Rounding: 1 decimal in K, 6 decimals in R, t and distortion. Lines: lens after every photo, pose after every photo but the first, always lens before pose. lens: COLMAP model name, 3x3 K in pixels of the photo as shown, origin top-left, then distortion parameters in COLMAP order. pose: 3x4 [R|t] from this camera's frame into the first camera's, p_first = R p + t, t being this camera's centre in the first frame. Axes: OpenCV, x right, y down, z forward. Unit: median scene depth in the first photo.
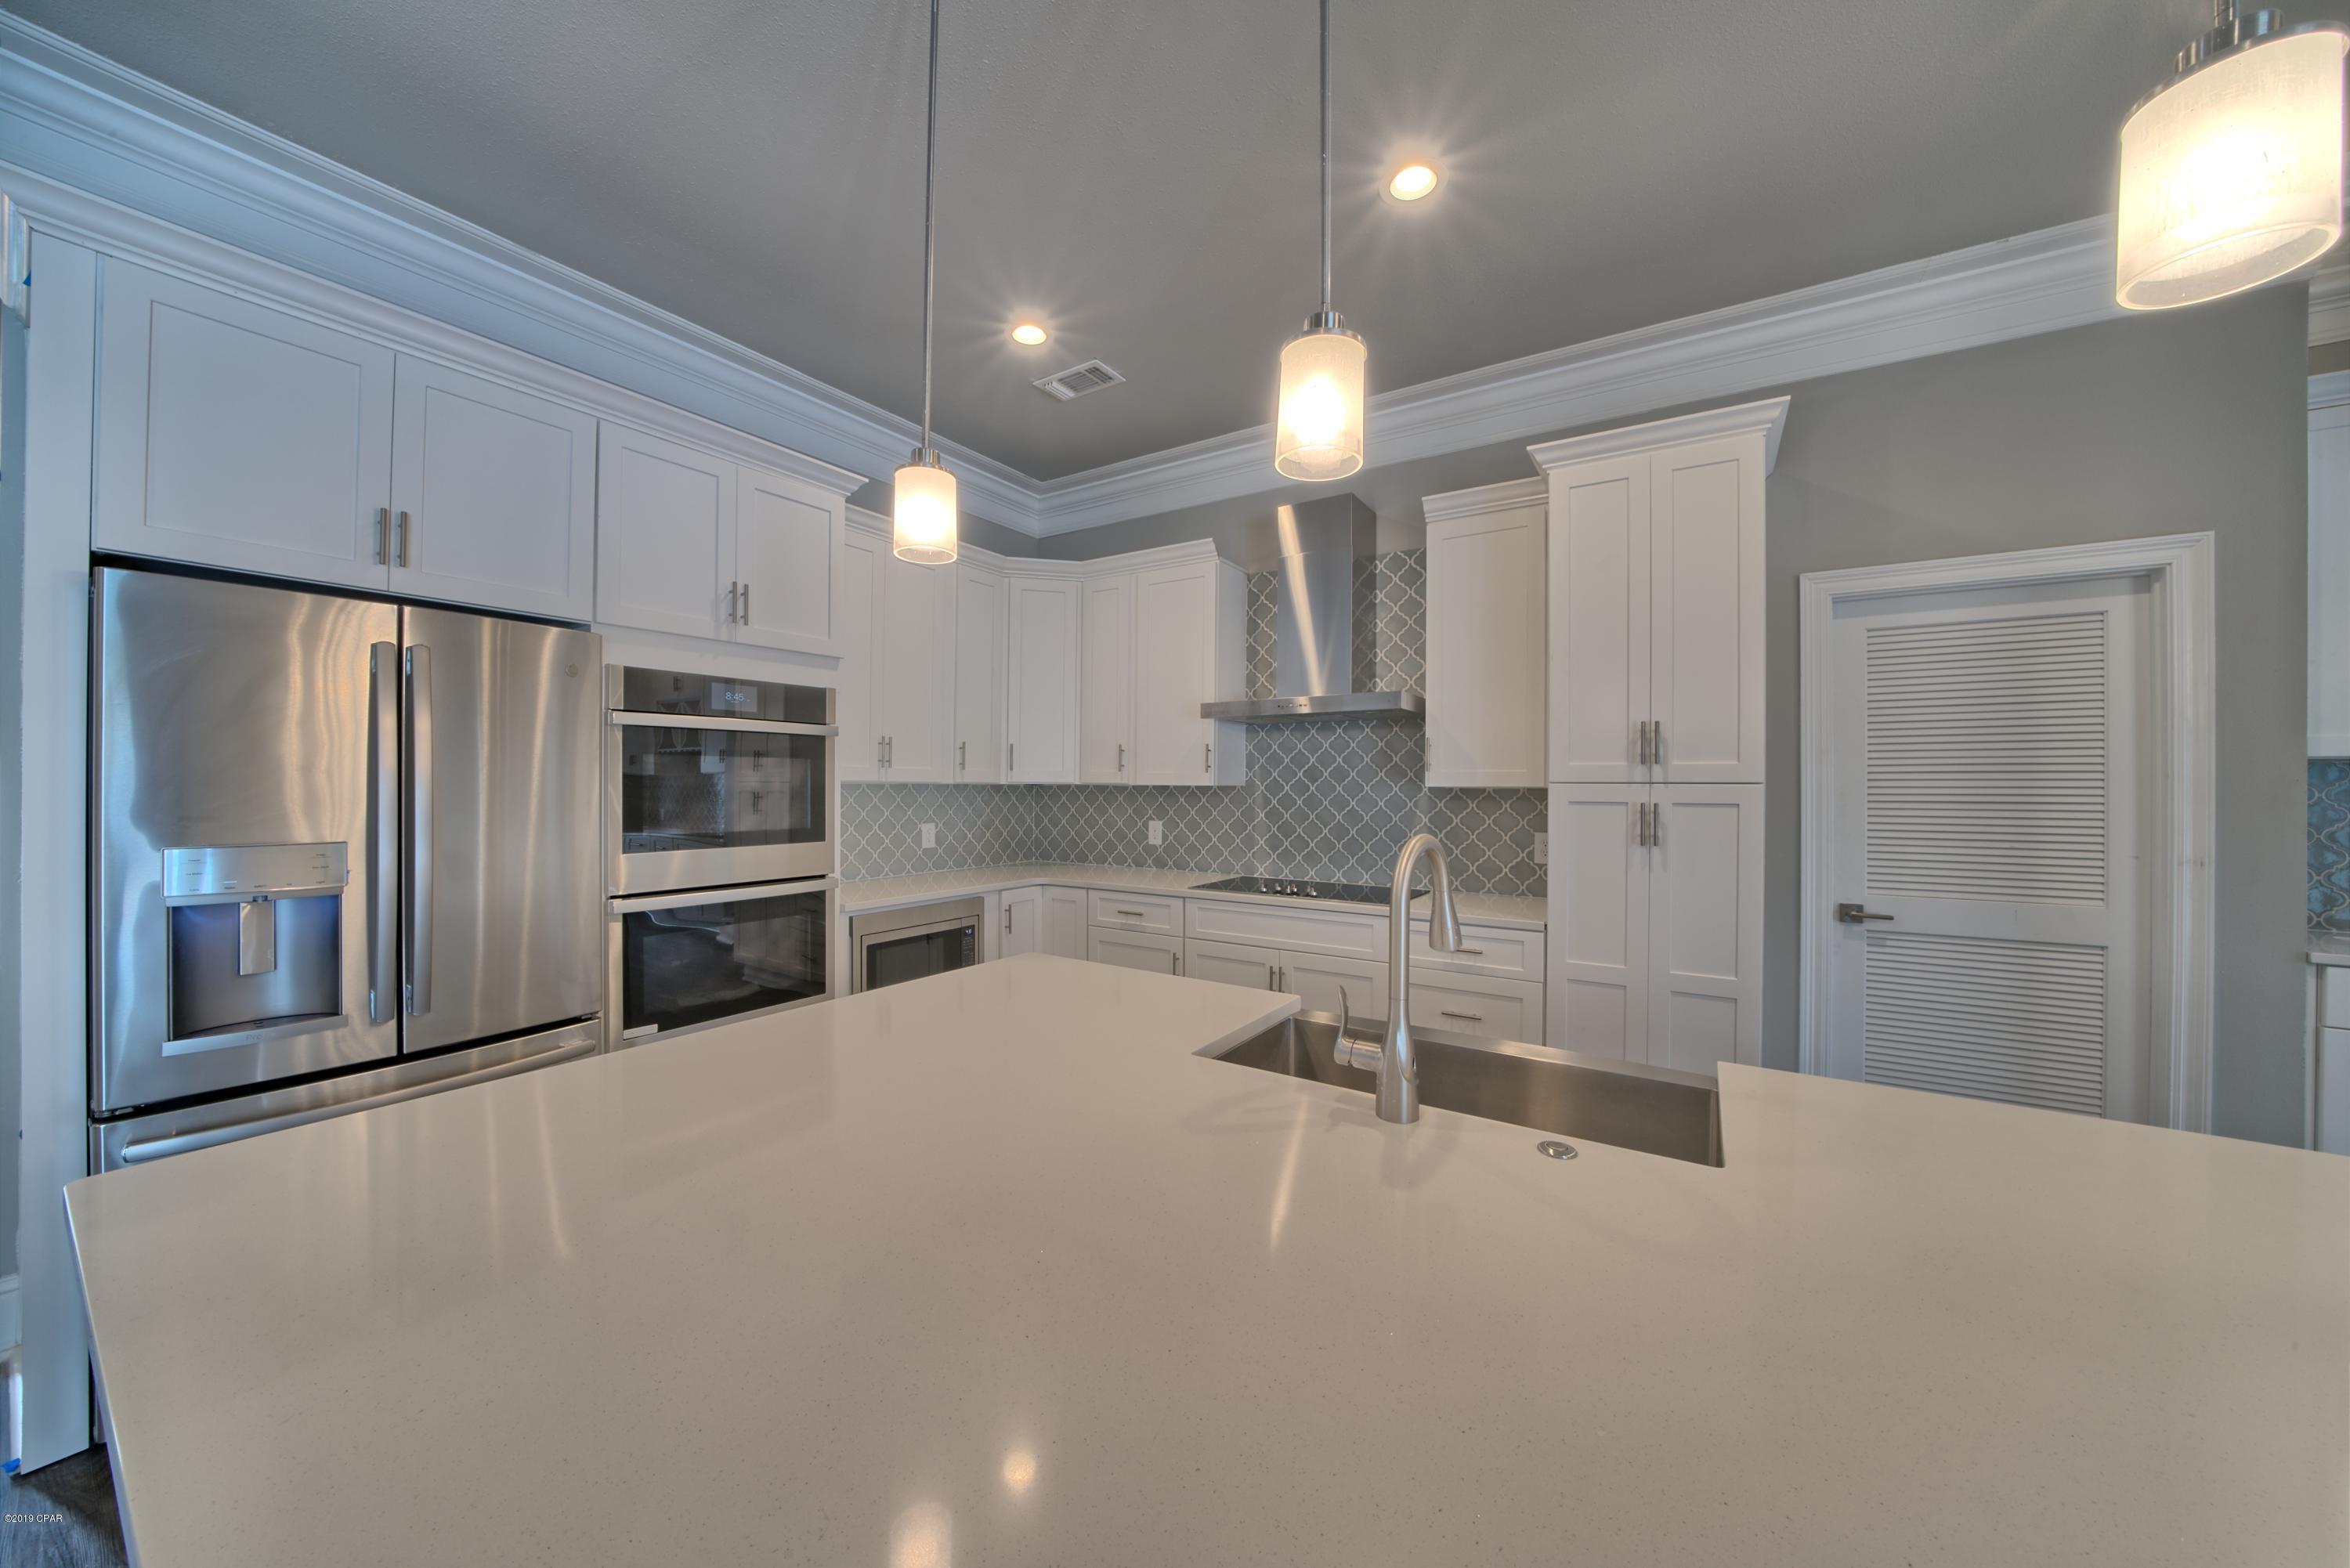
lens RADIAL K [[813.4, 0, 1168.7], [0, 813.4, 784.4], [0, 0, 1]] dist [-0.027894, 0.003513]
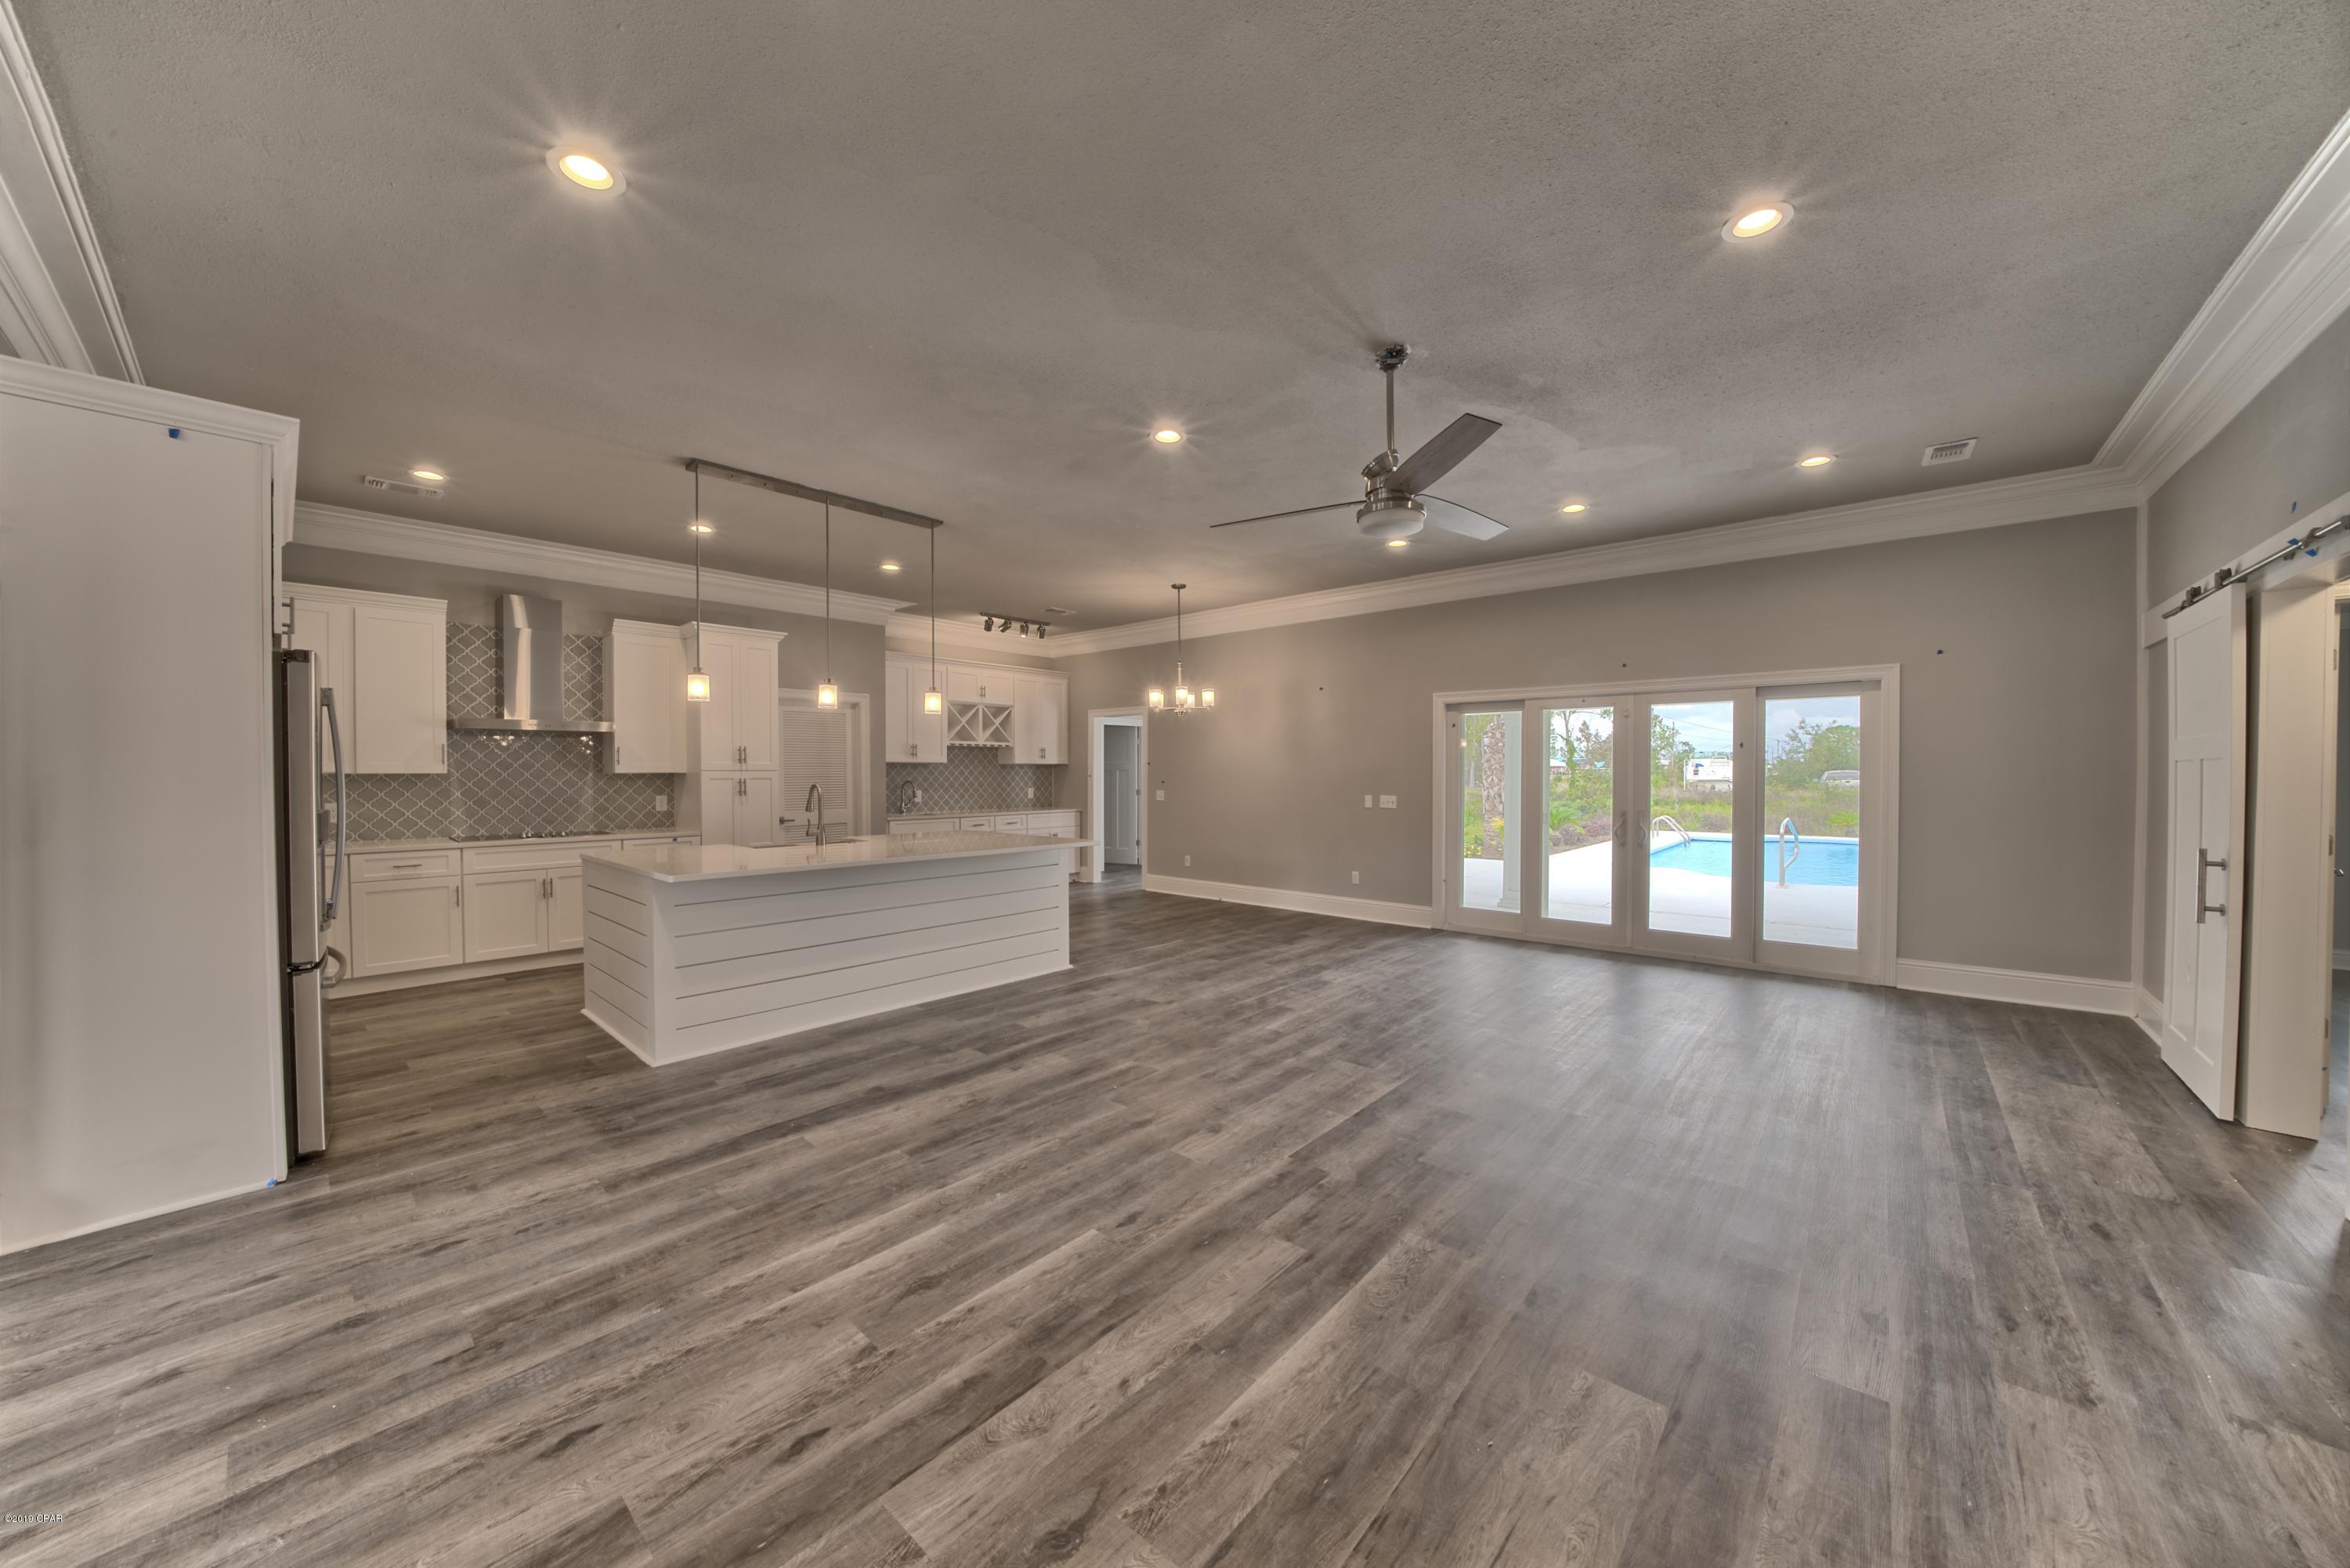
lens RADIAL K [[815.6, 0, 1179.9], [0, 815.6, 783.5], [0, 0, 1]] dist [-0.028017, 0.000000]
pose [[0.136419, -0.020831, 0.990432, -1.224340], [0.001514, 0.999782, 0.020819, -0.008592], [-0.990650, -0.001341, 0.136421, -0.498892]]
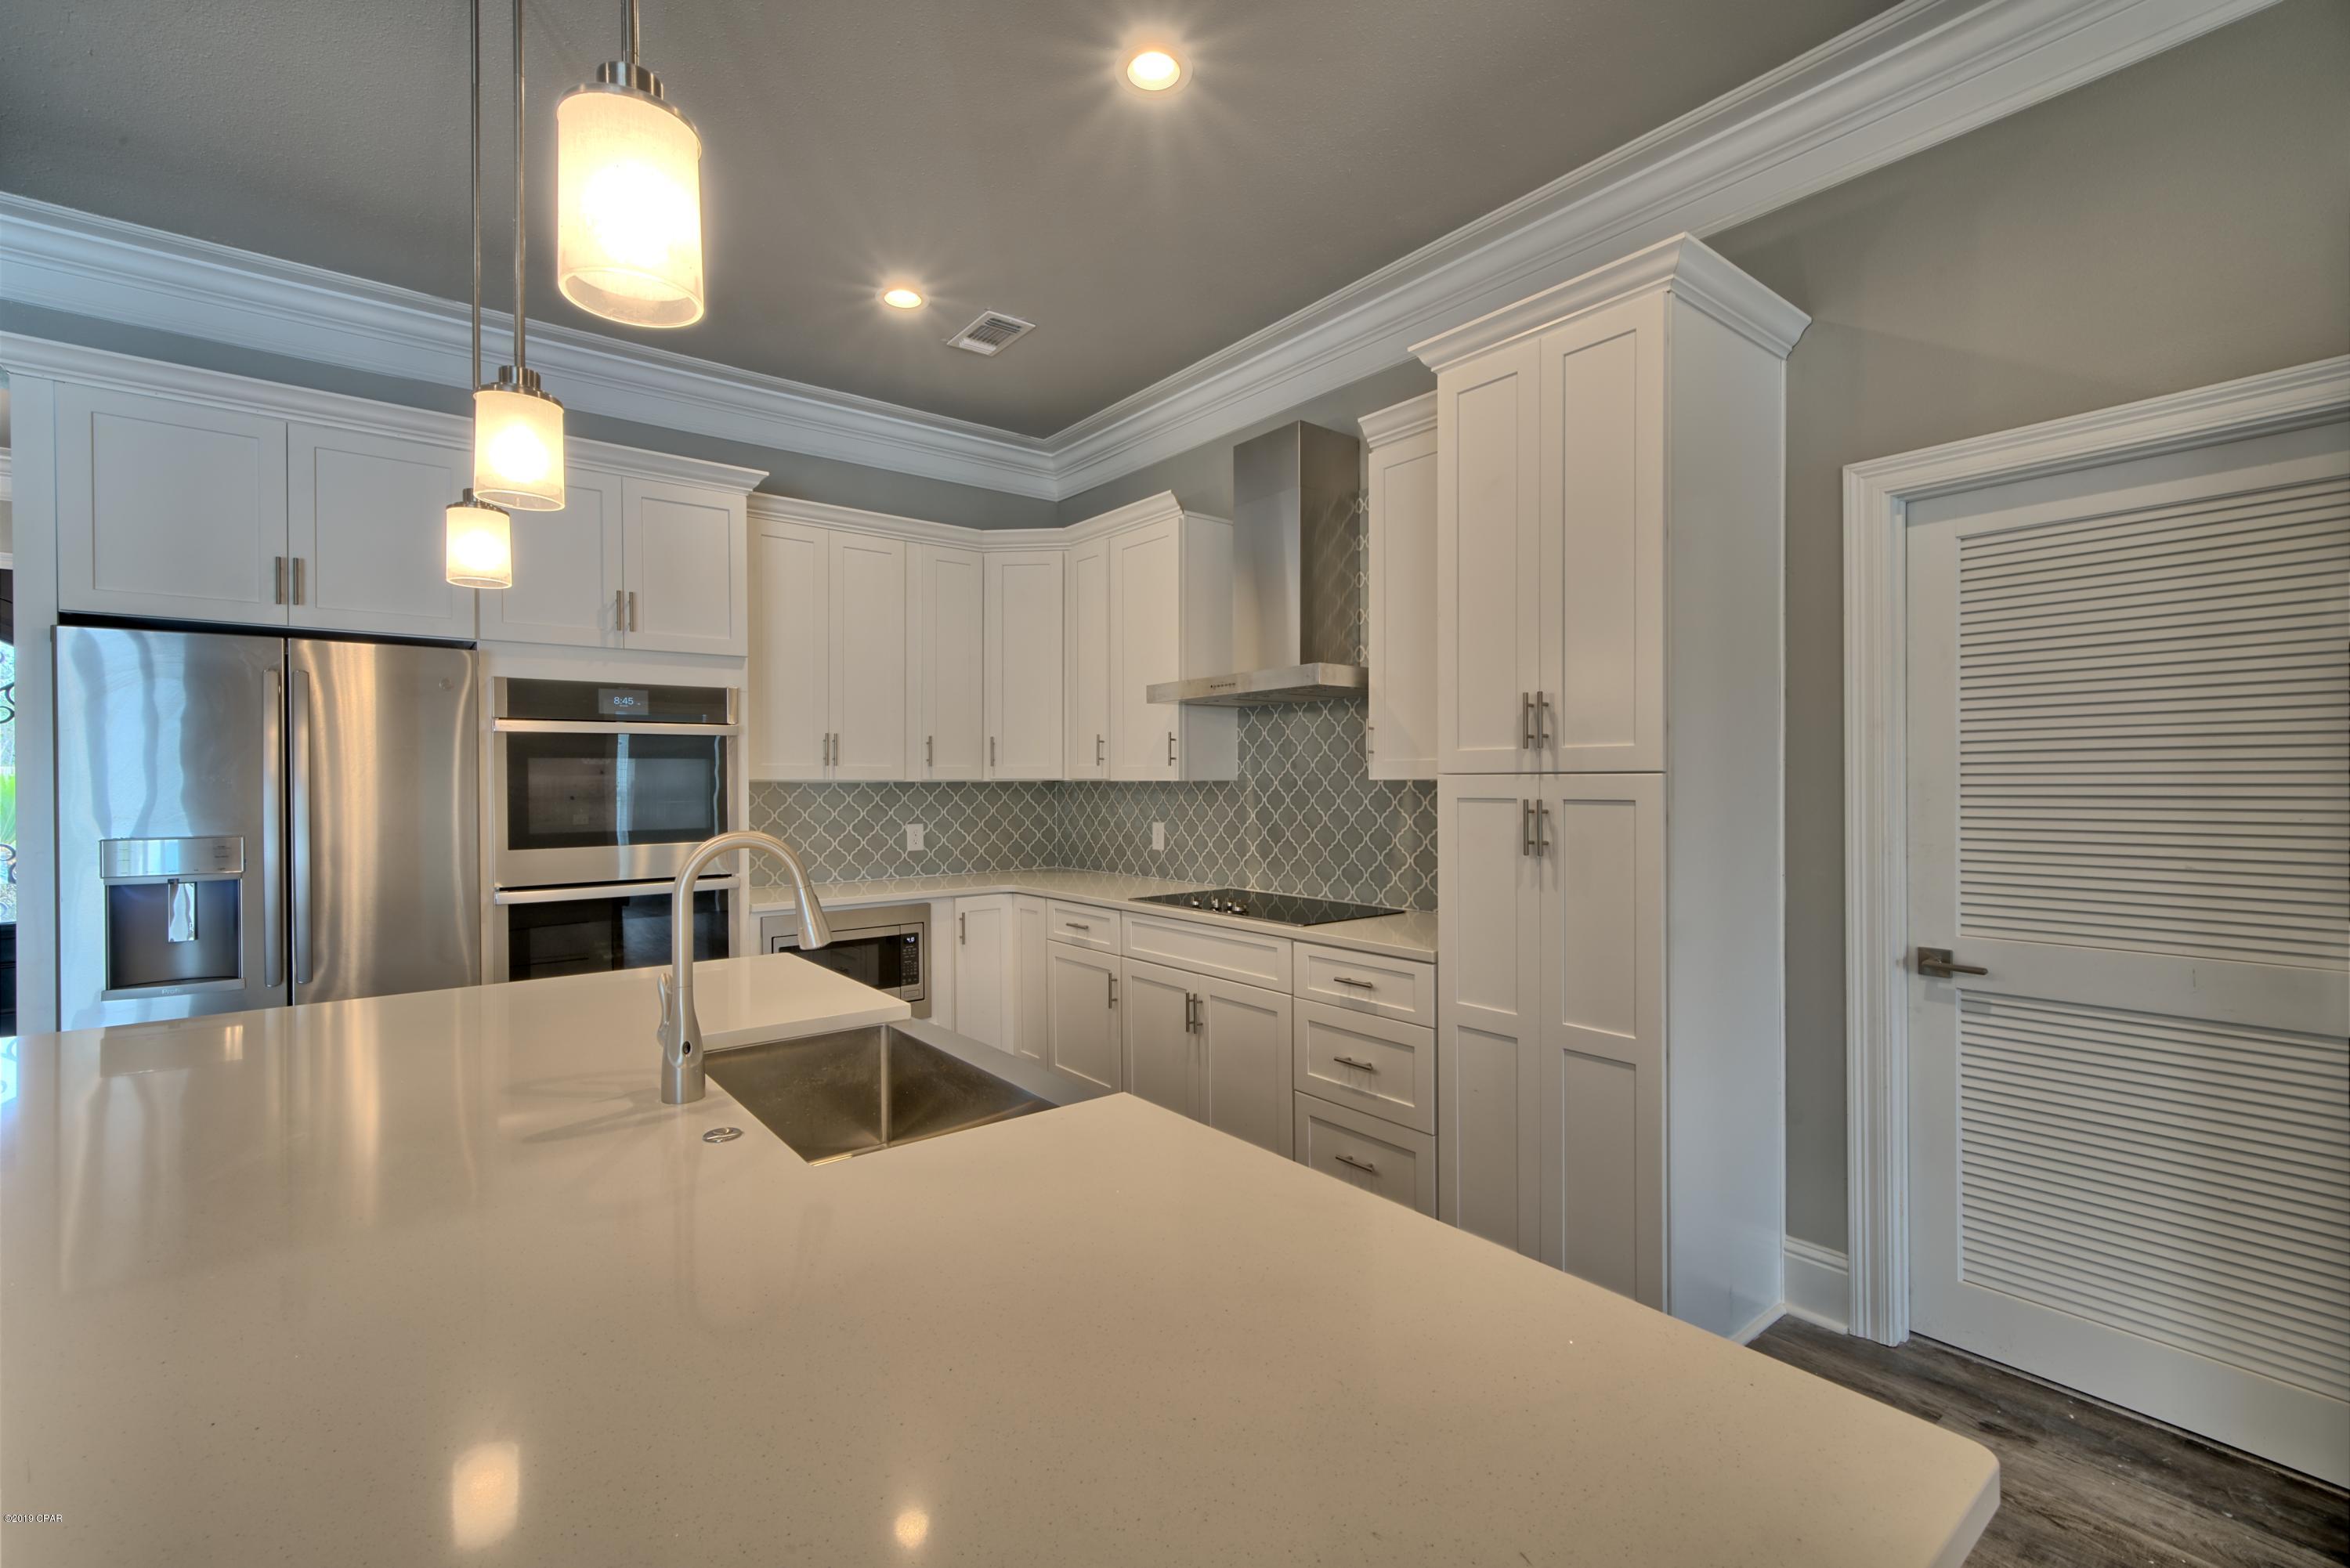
lens RADIAL K [[1019.0, 0, 1166.7], [0, 1019.0, 781.8], [0, 0, 1]] dist [0.006545, 0.000486]
pose [[0.947222, -0.009834, -0.320429, 0.407562], [0.010829, 0.999940, 0.001324, 0.000932], [0.320396, -0.004724, 0.947272, -0.017632]]
